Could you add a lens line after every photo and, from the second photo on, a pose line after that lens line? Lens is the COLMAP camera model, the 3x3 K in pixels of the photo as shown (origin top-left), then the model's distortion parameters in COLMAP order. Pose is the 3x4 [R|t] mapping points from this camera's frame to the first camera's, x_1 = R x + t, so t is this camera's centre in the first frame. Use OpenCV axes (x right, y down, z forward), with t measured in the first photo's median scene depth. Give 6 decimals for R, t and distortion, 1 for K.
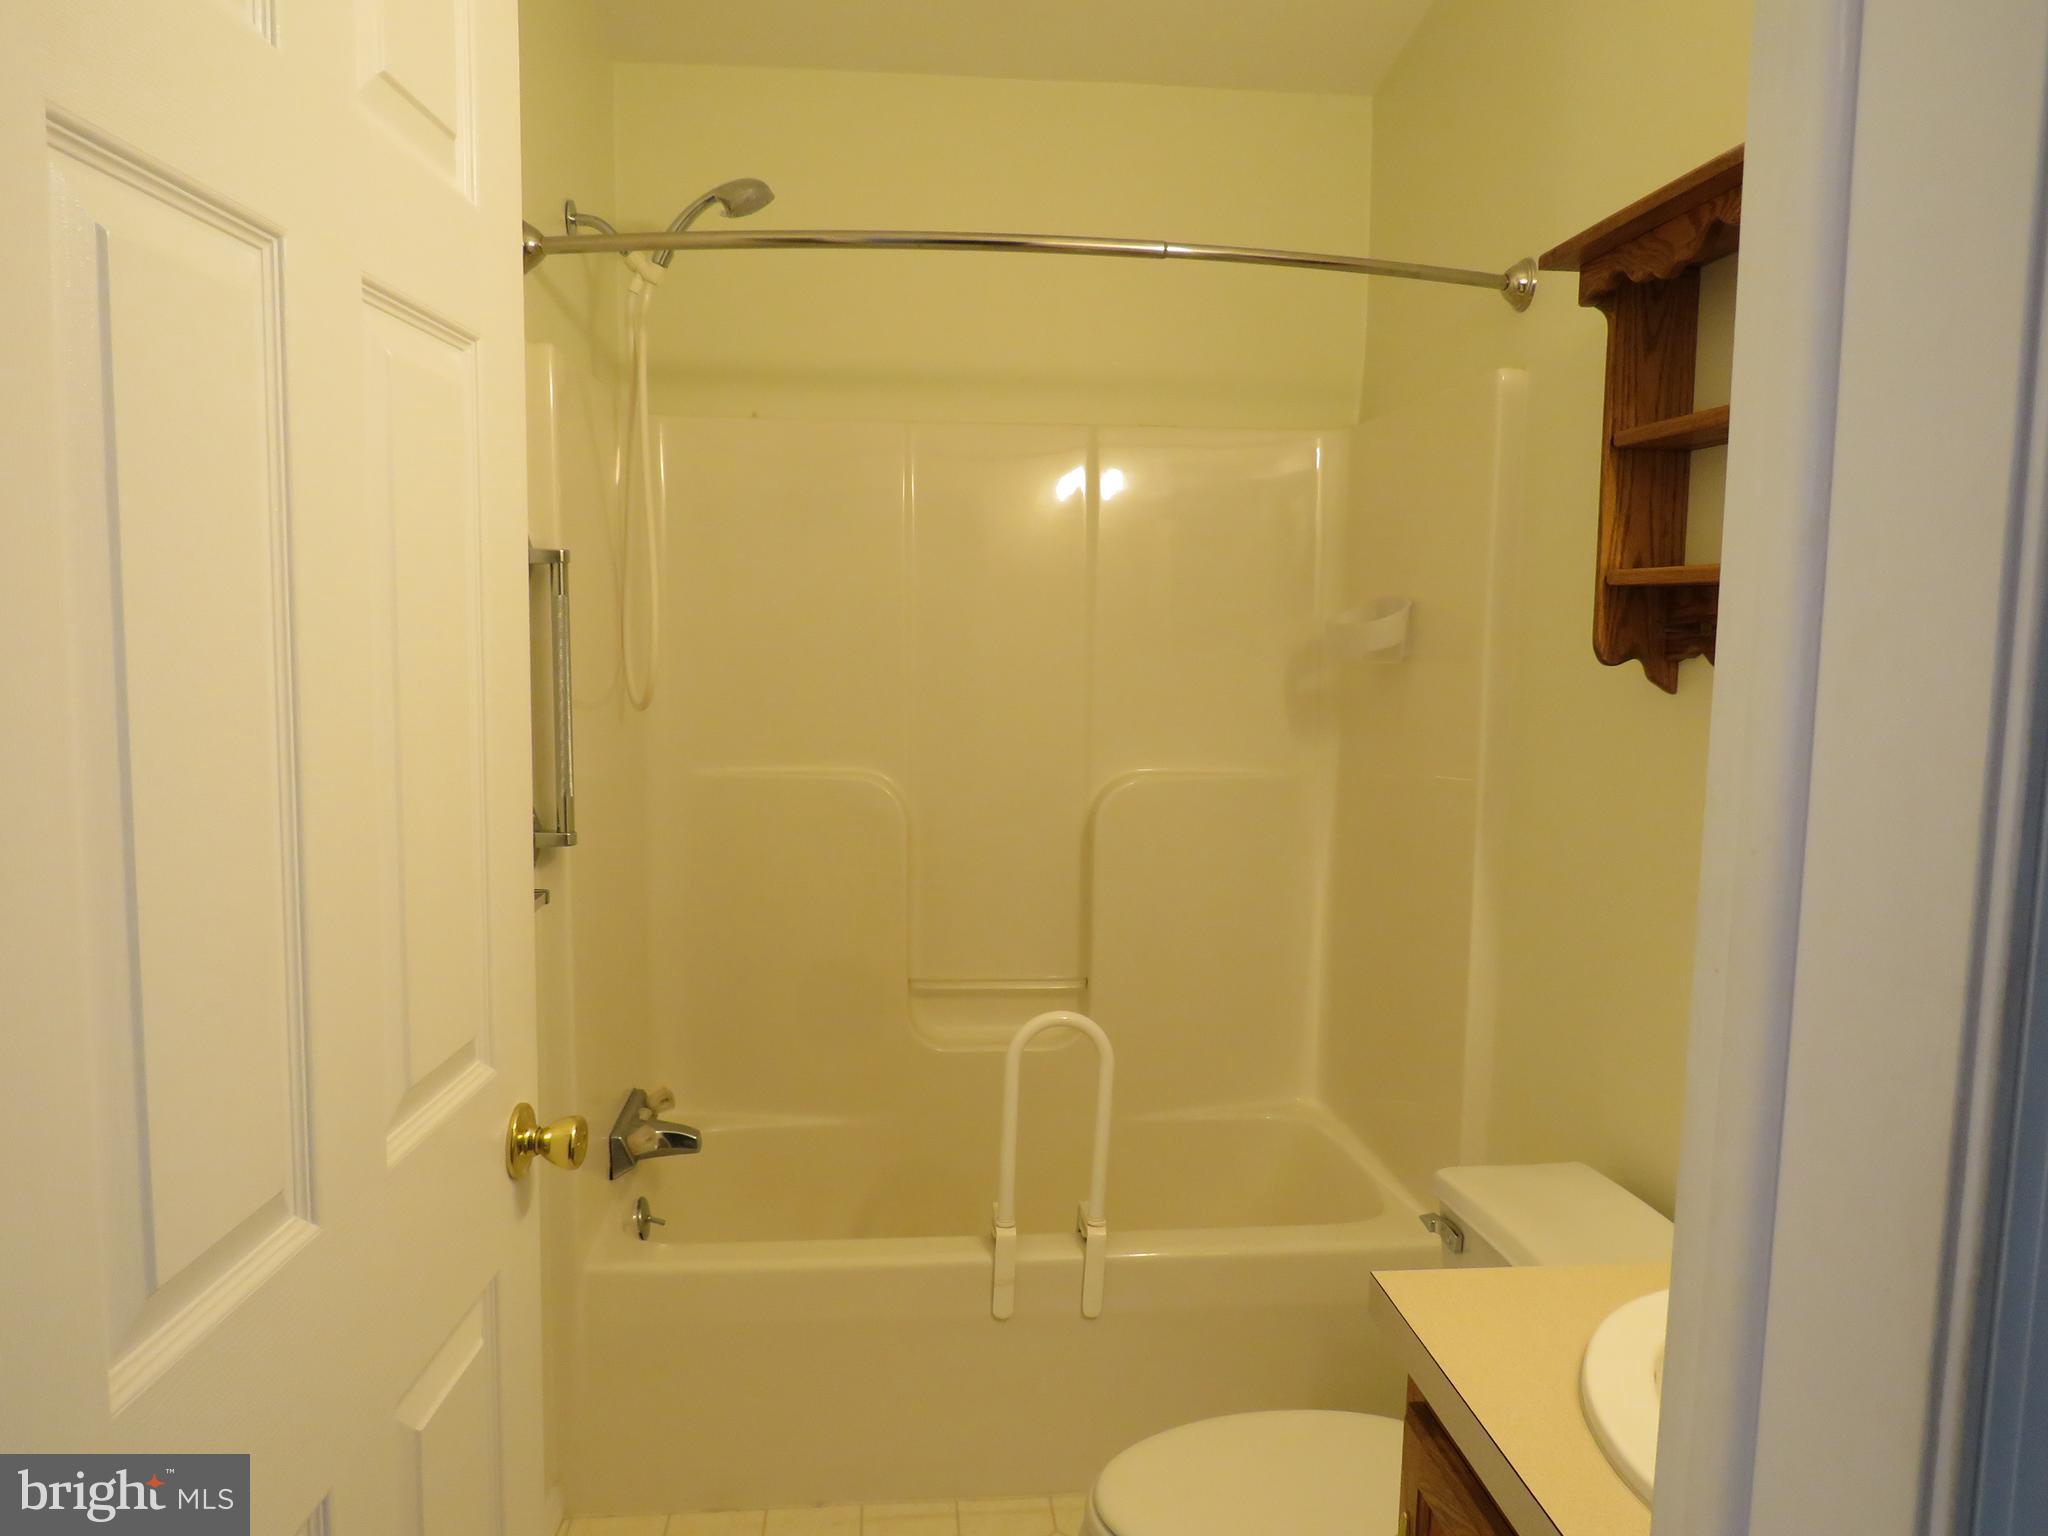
lens RADIAL K [[1482.9, 0, 1025.5], [0, 1482.9, 772.5], [0, 0, 1]] dist [-0.018539, 0.014057]
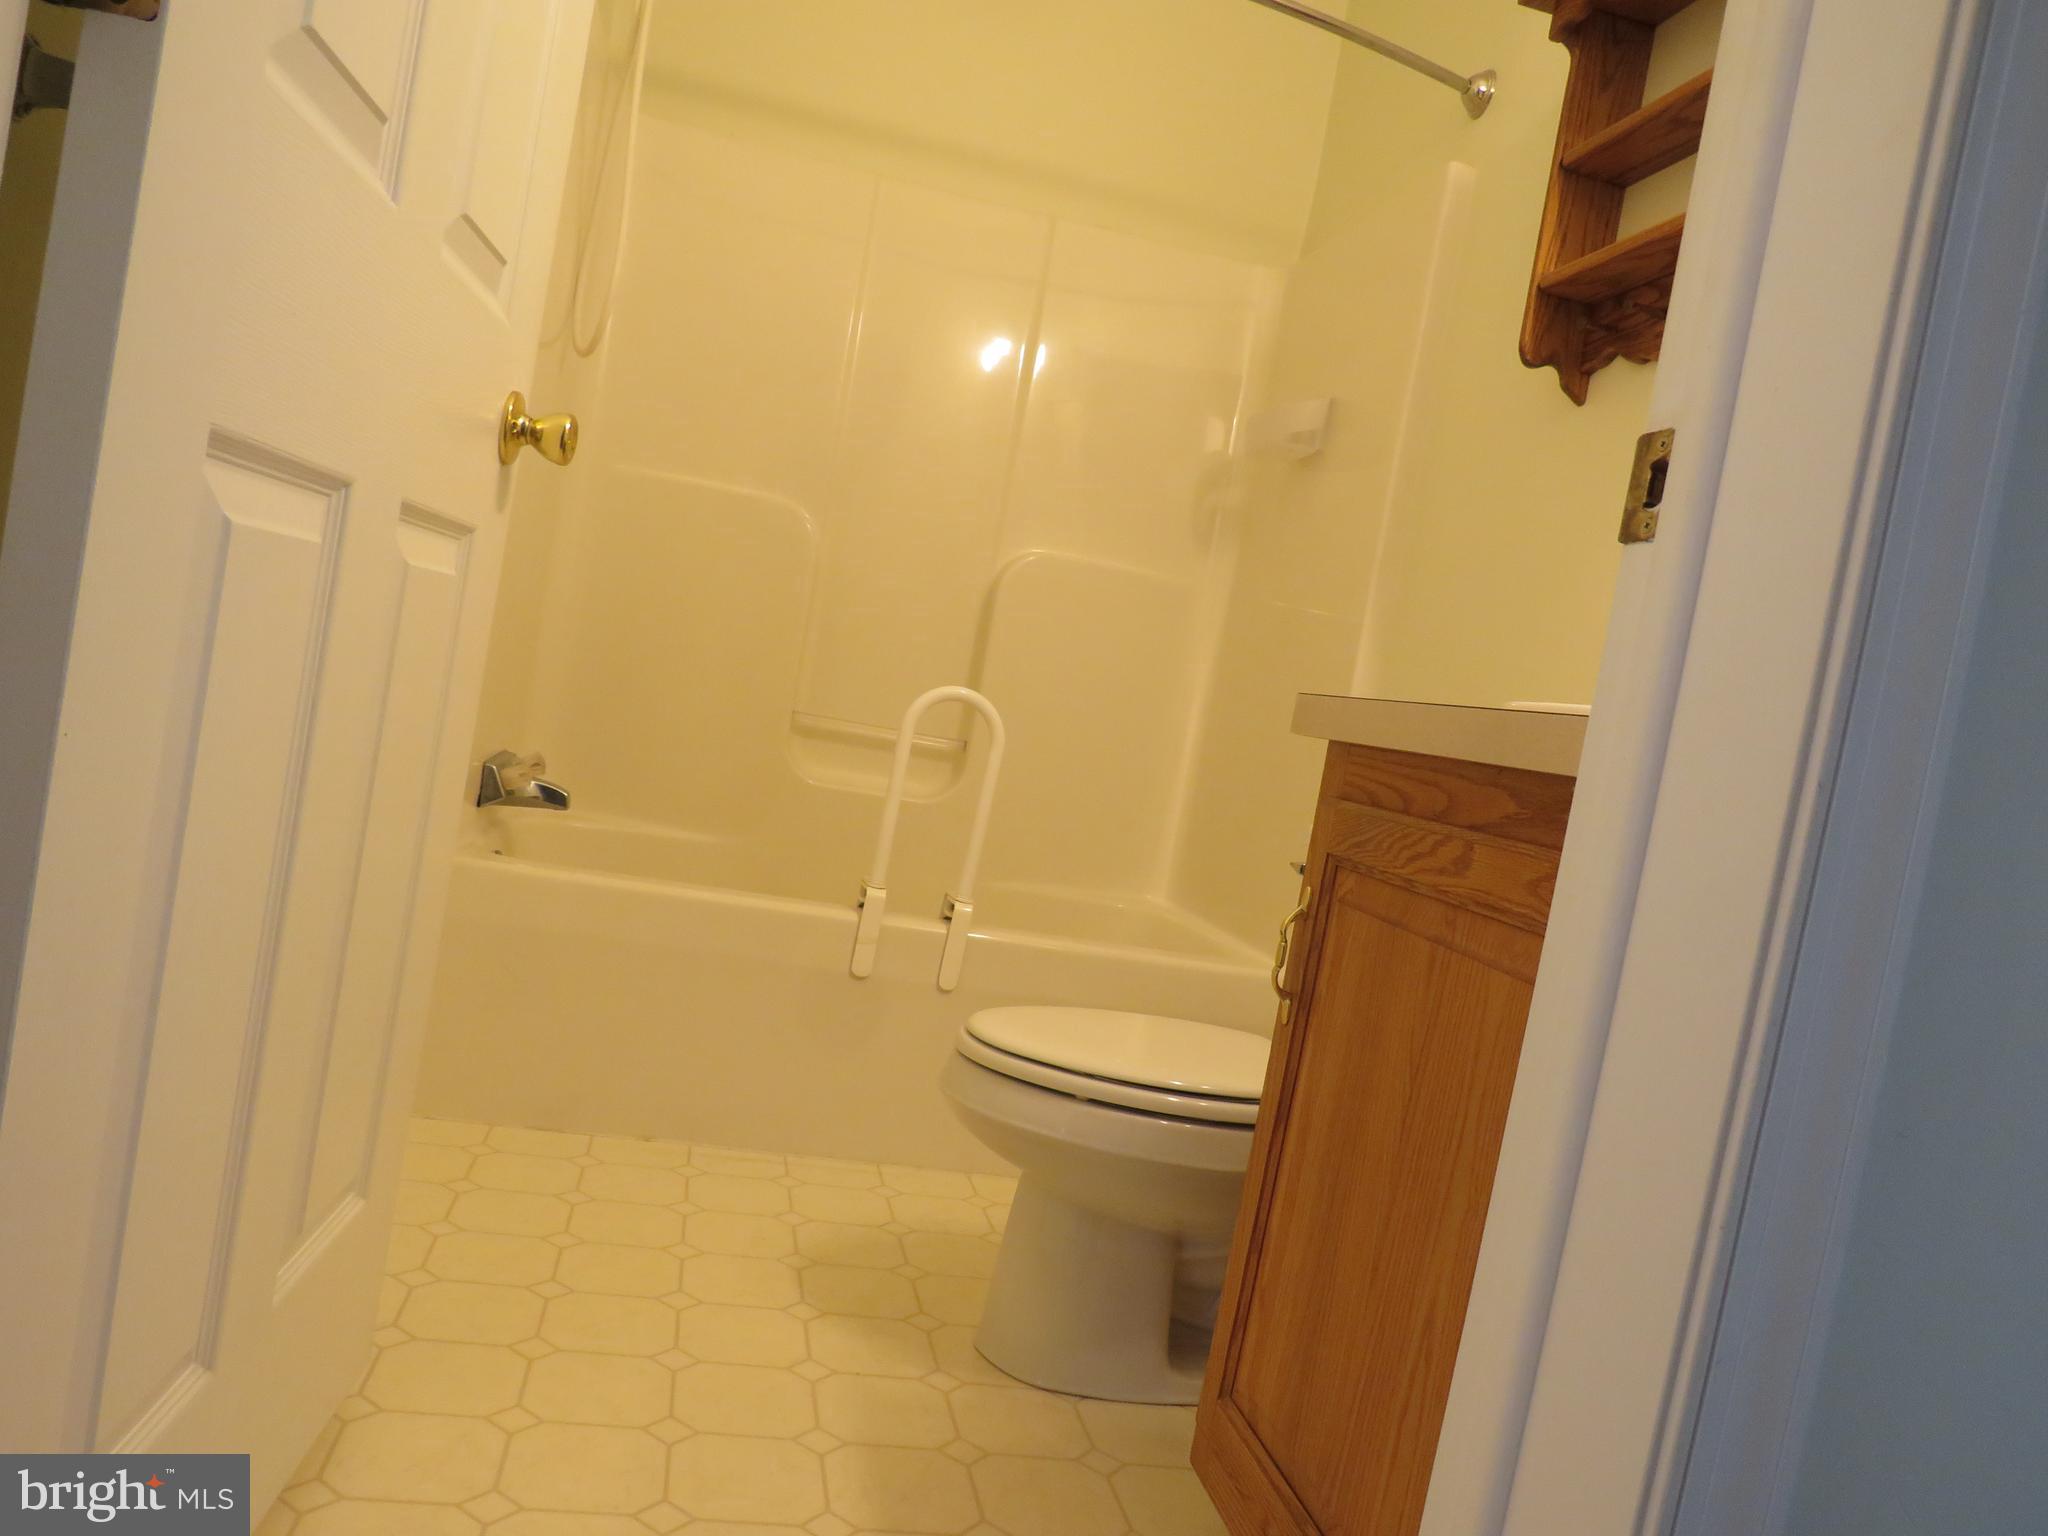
lens RADIAL K [[1485.3, 0, 1039.0], [0, 1485.3, 772.6], [0, 0, 1]] dist [-0.004225, -0.001812]
pose [[0.980635, 0.152500, 0.122879, -0.042613], [-0.146983, 0.987727, -0.052827, 0.272126], [-0.129427, 0.033743, 0.991015, -0.028232]]
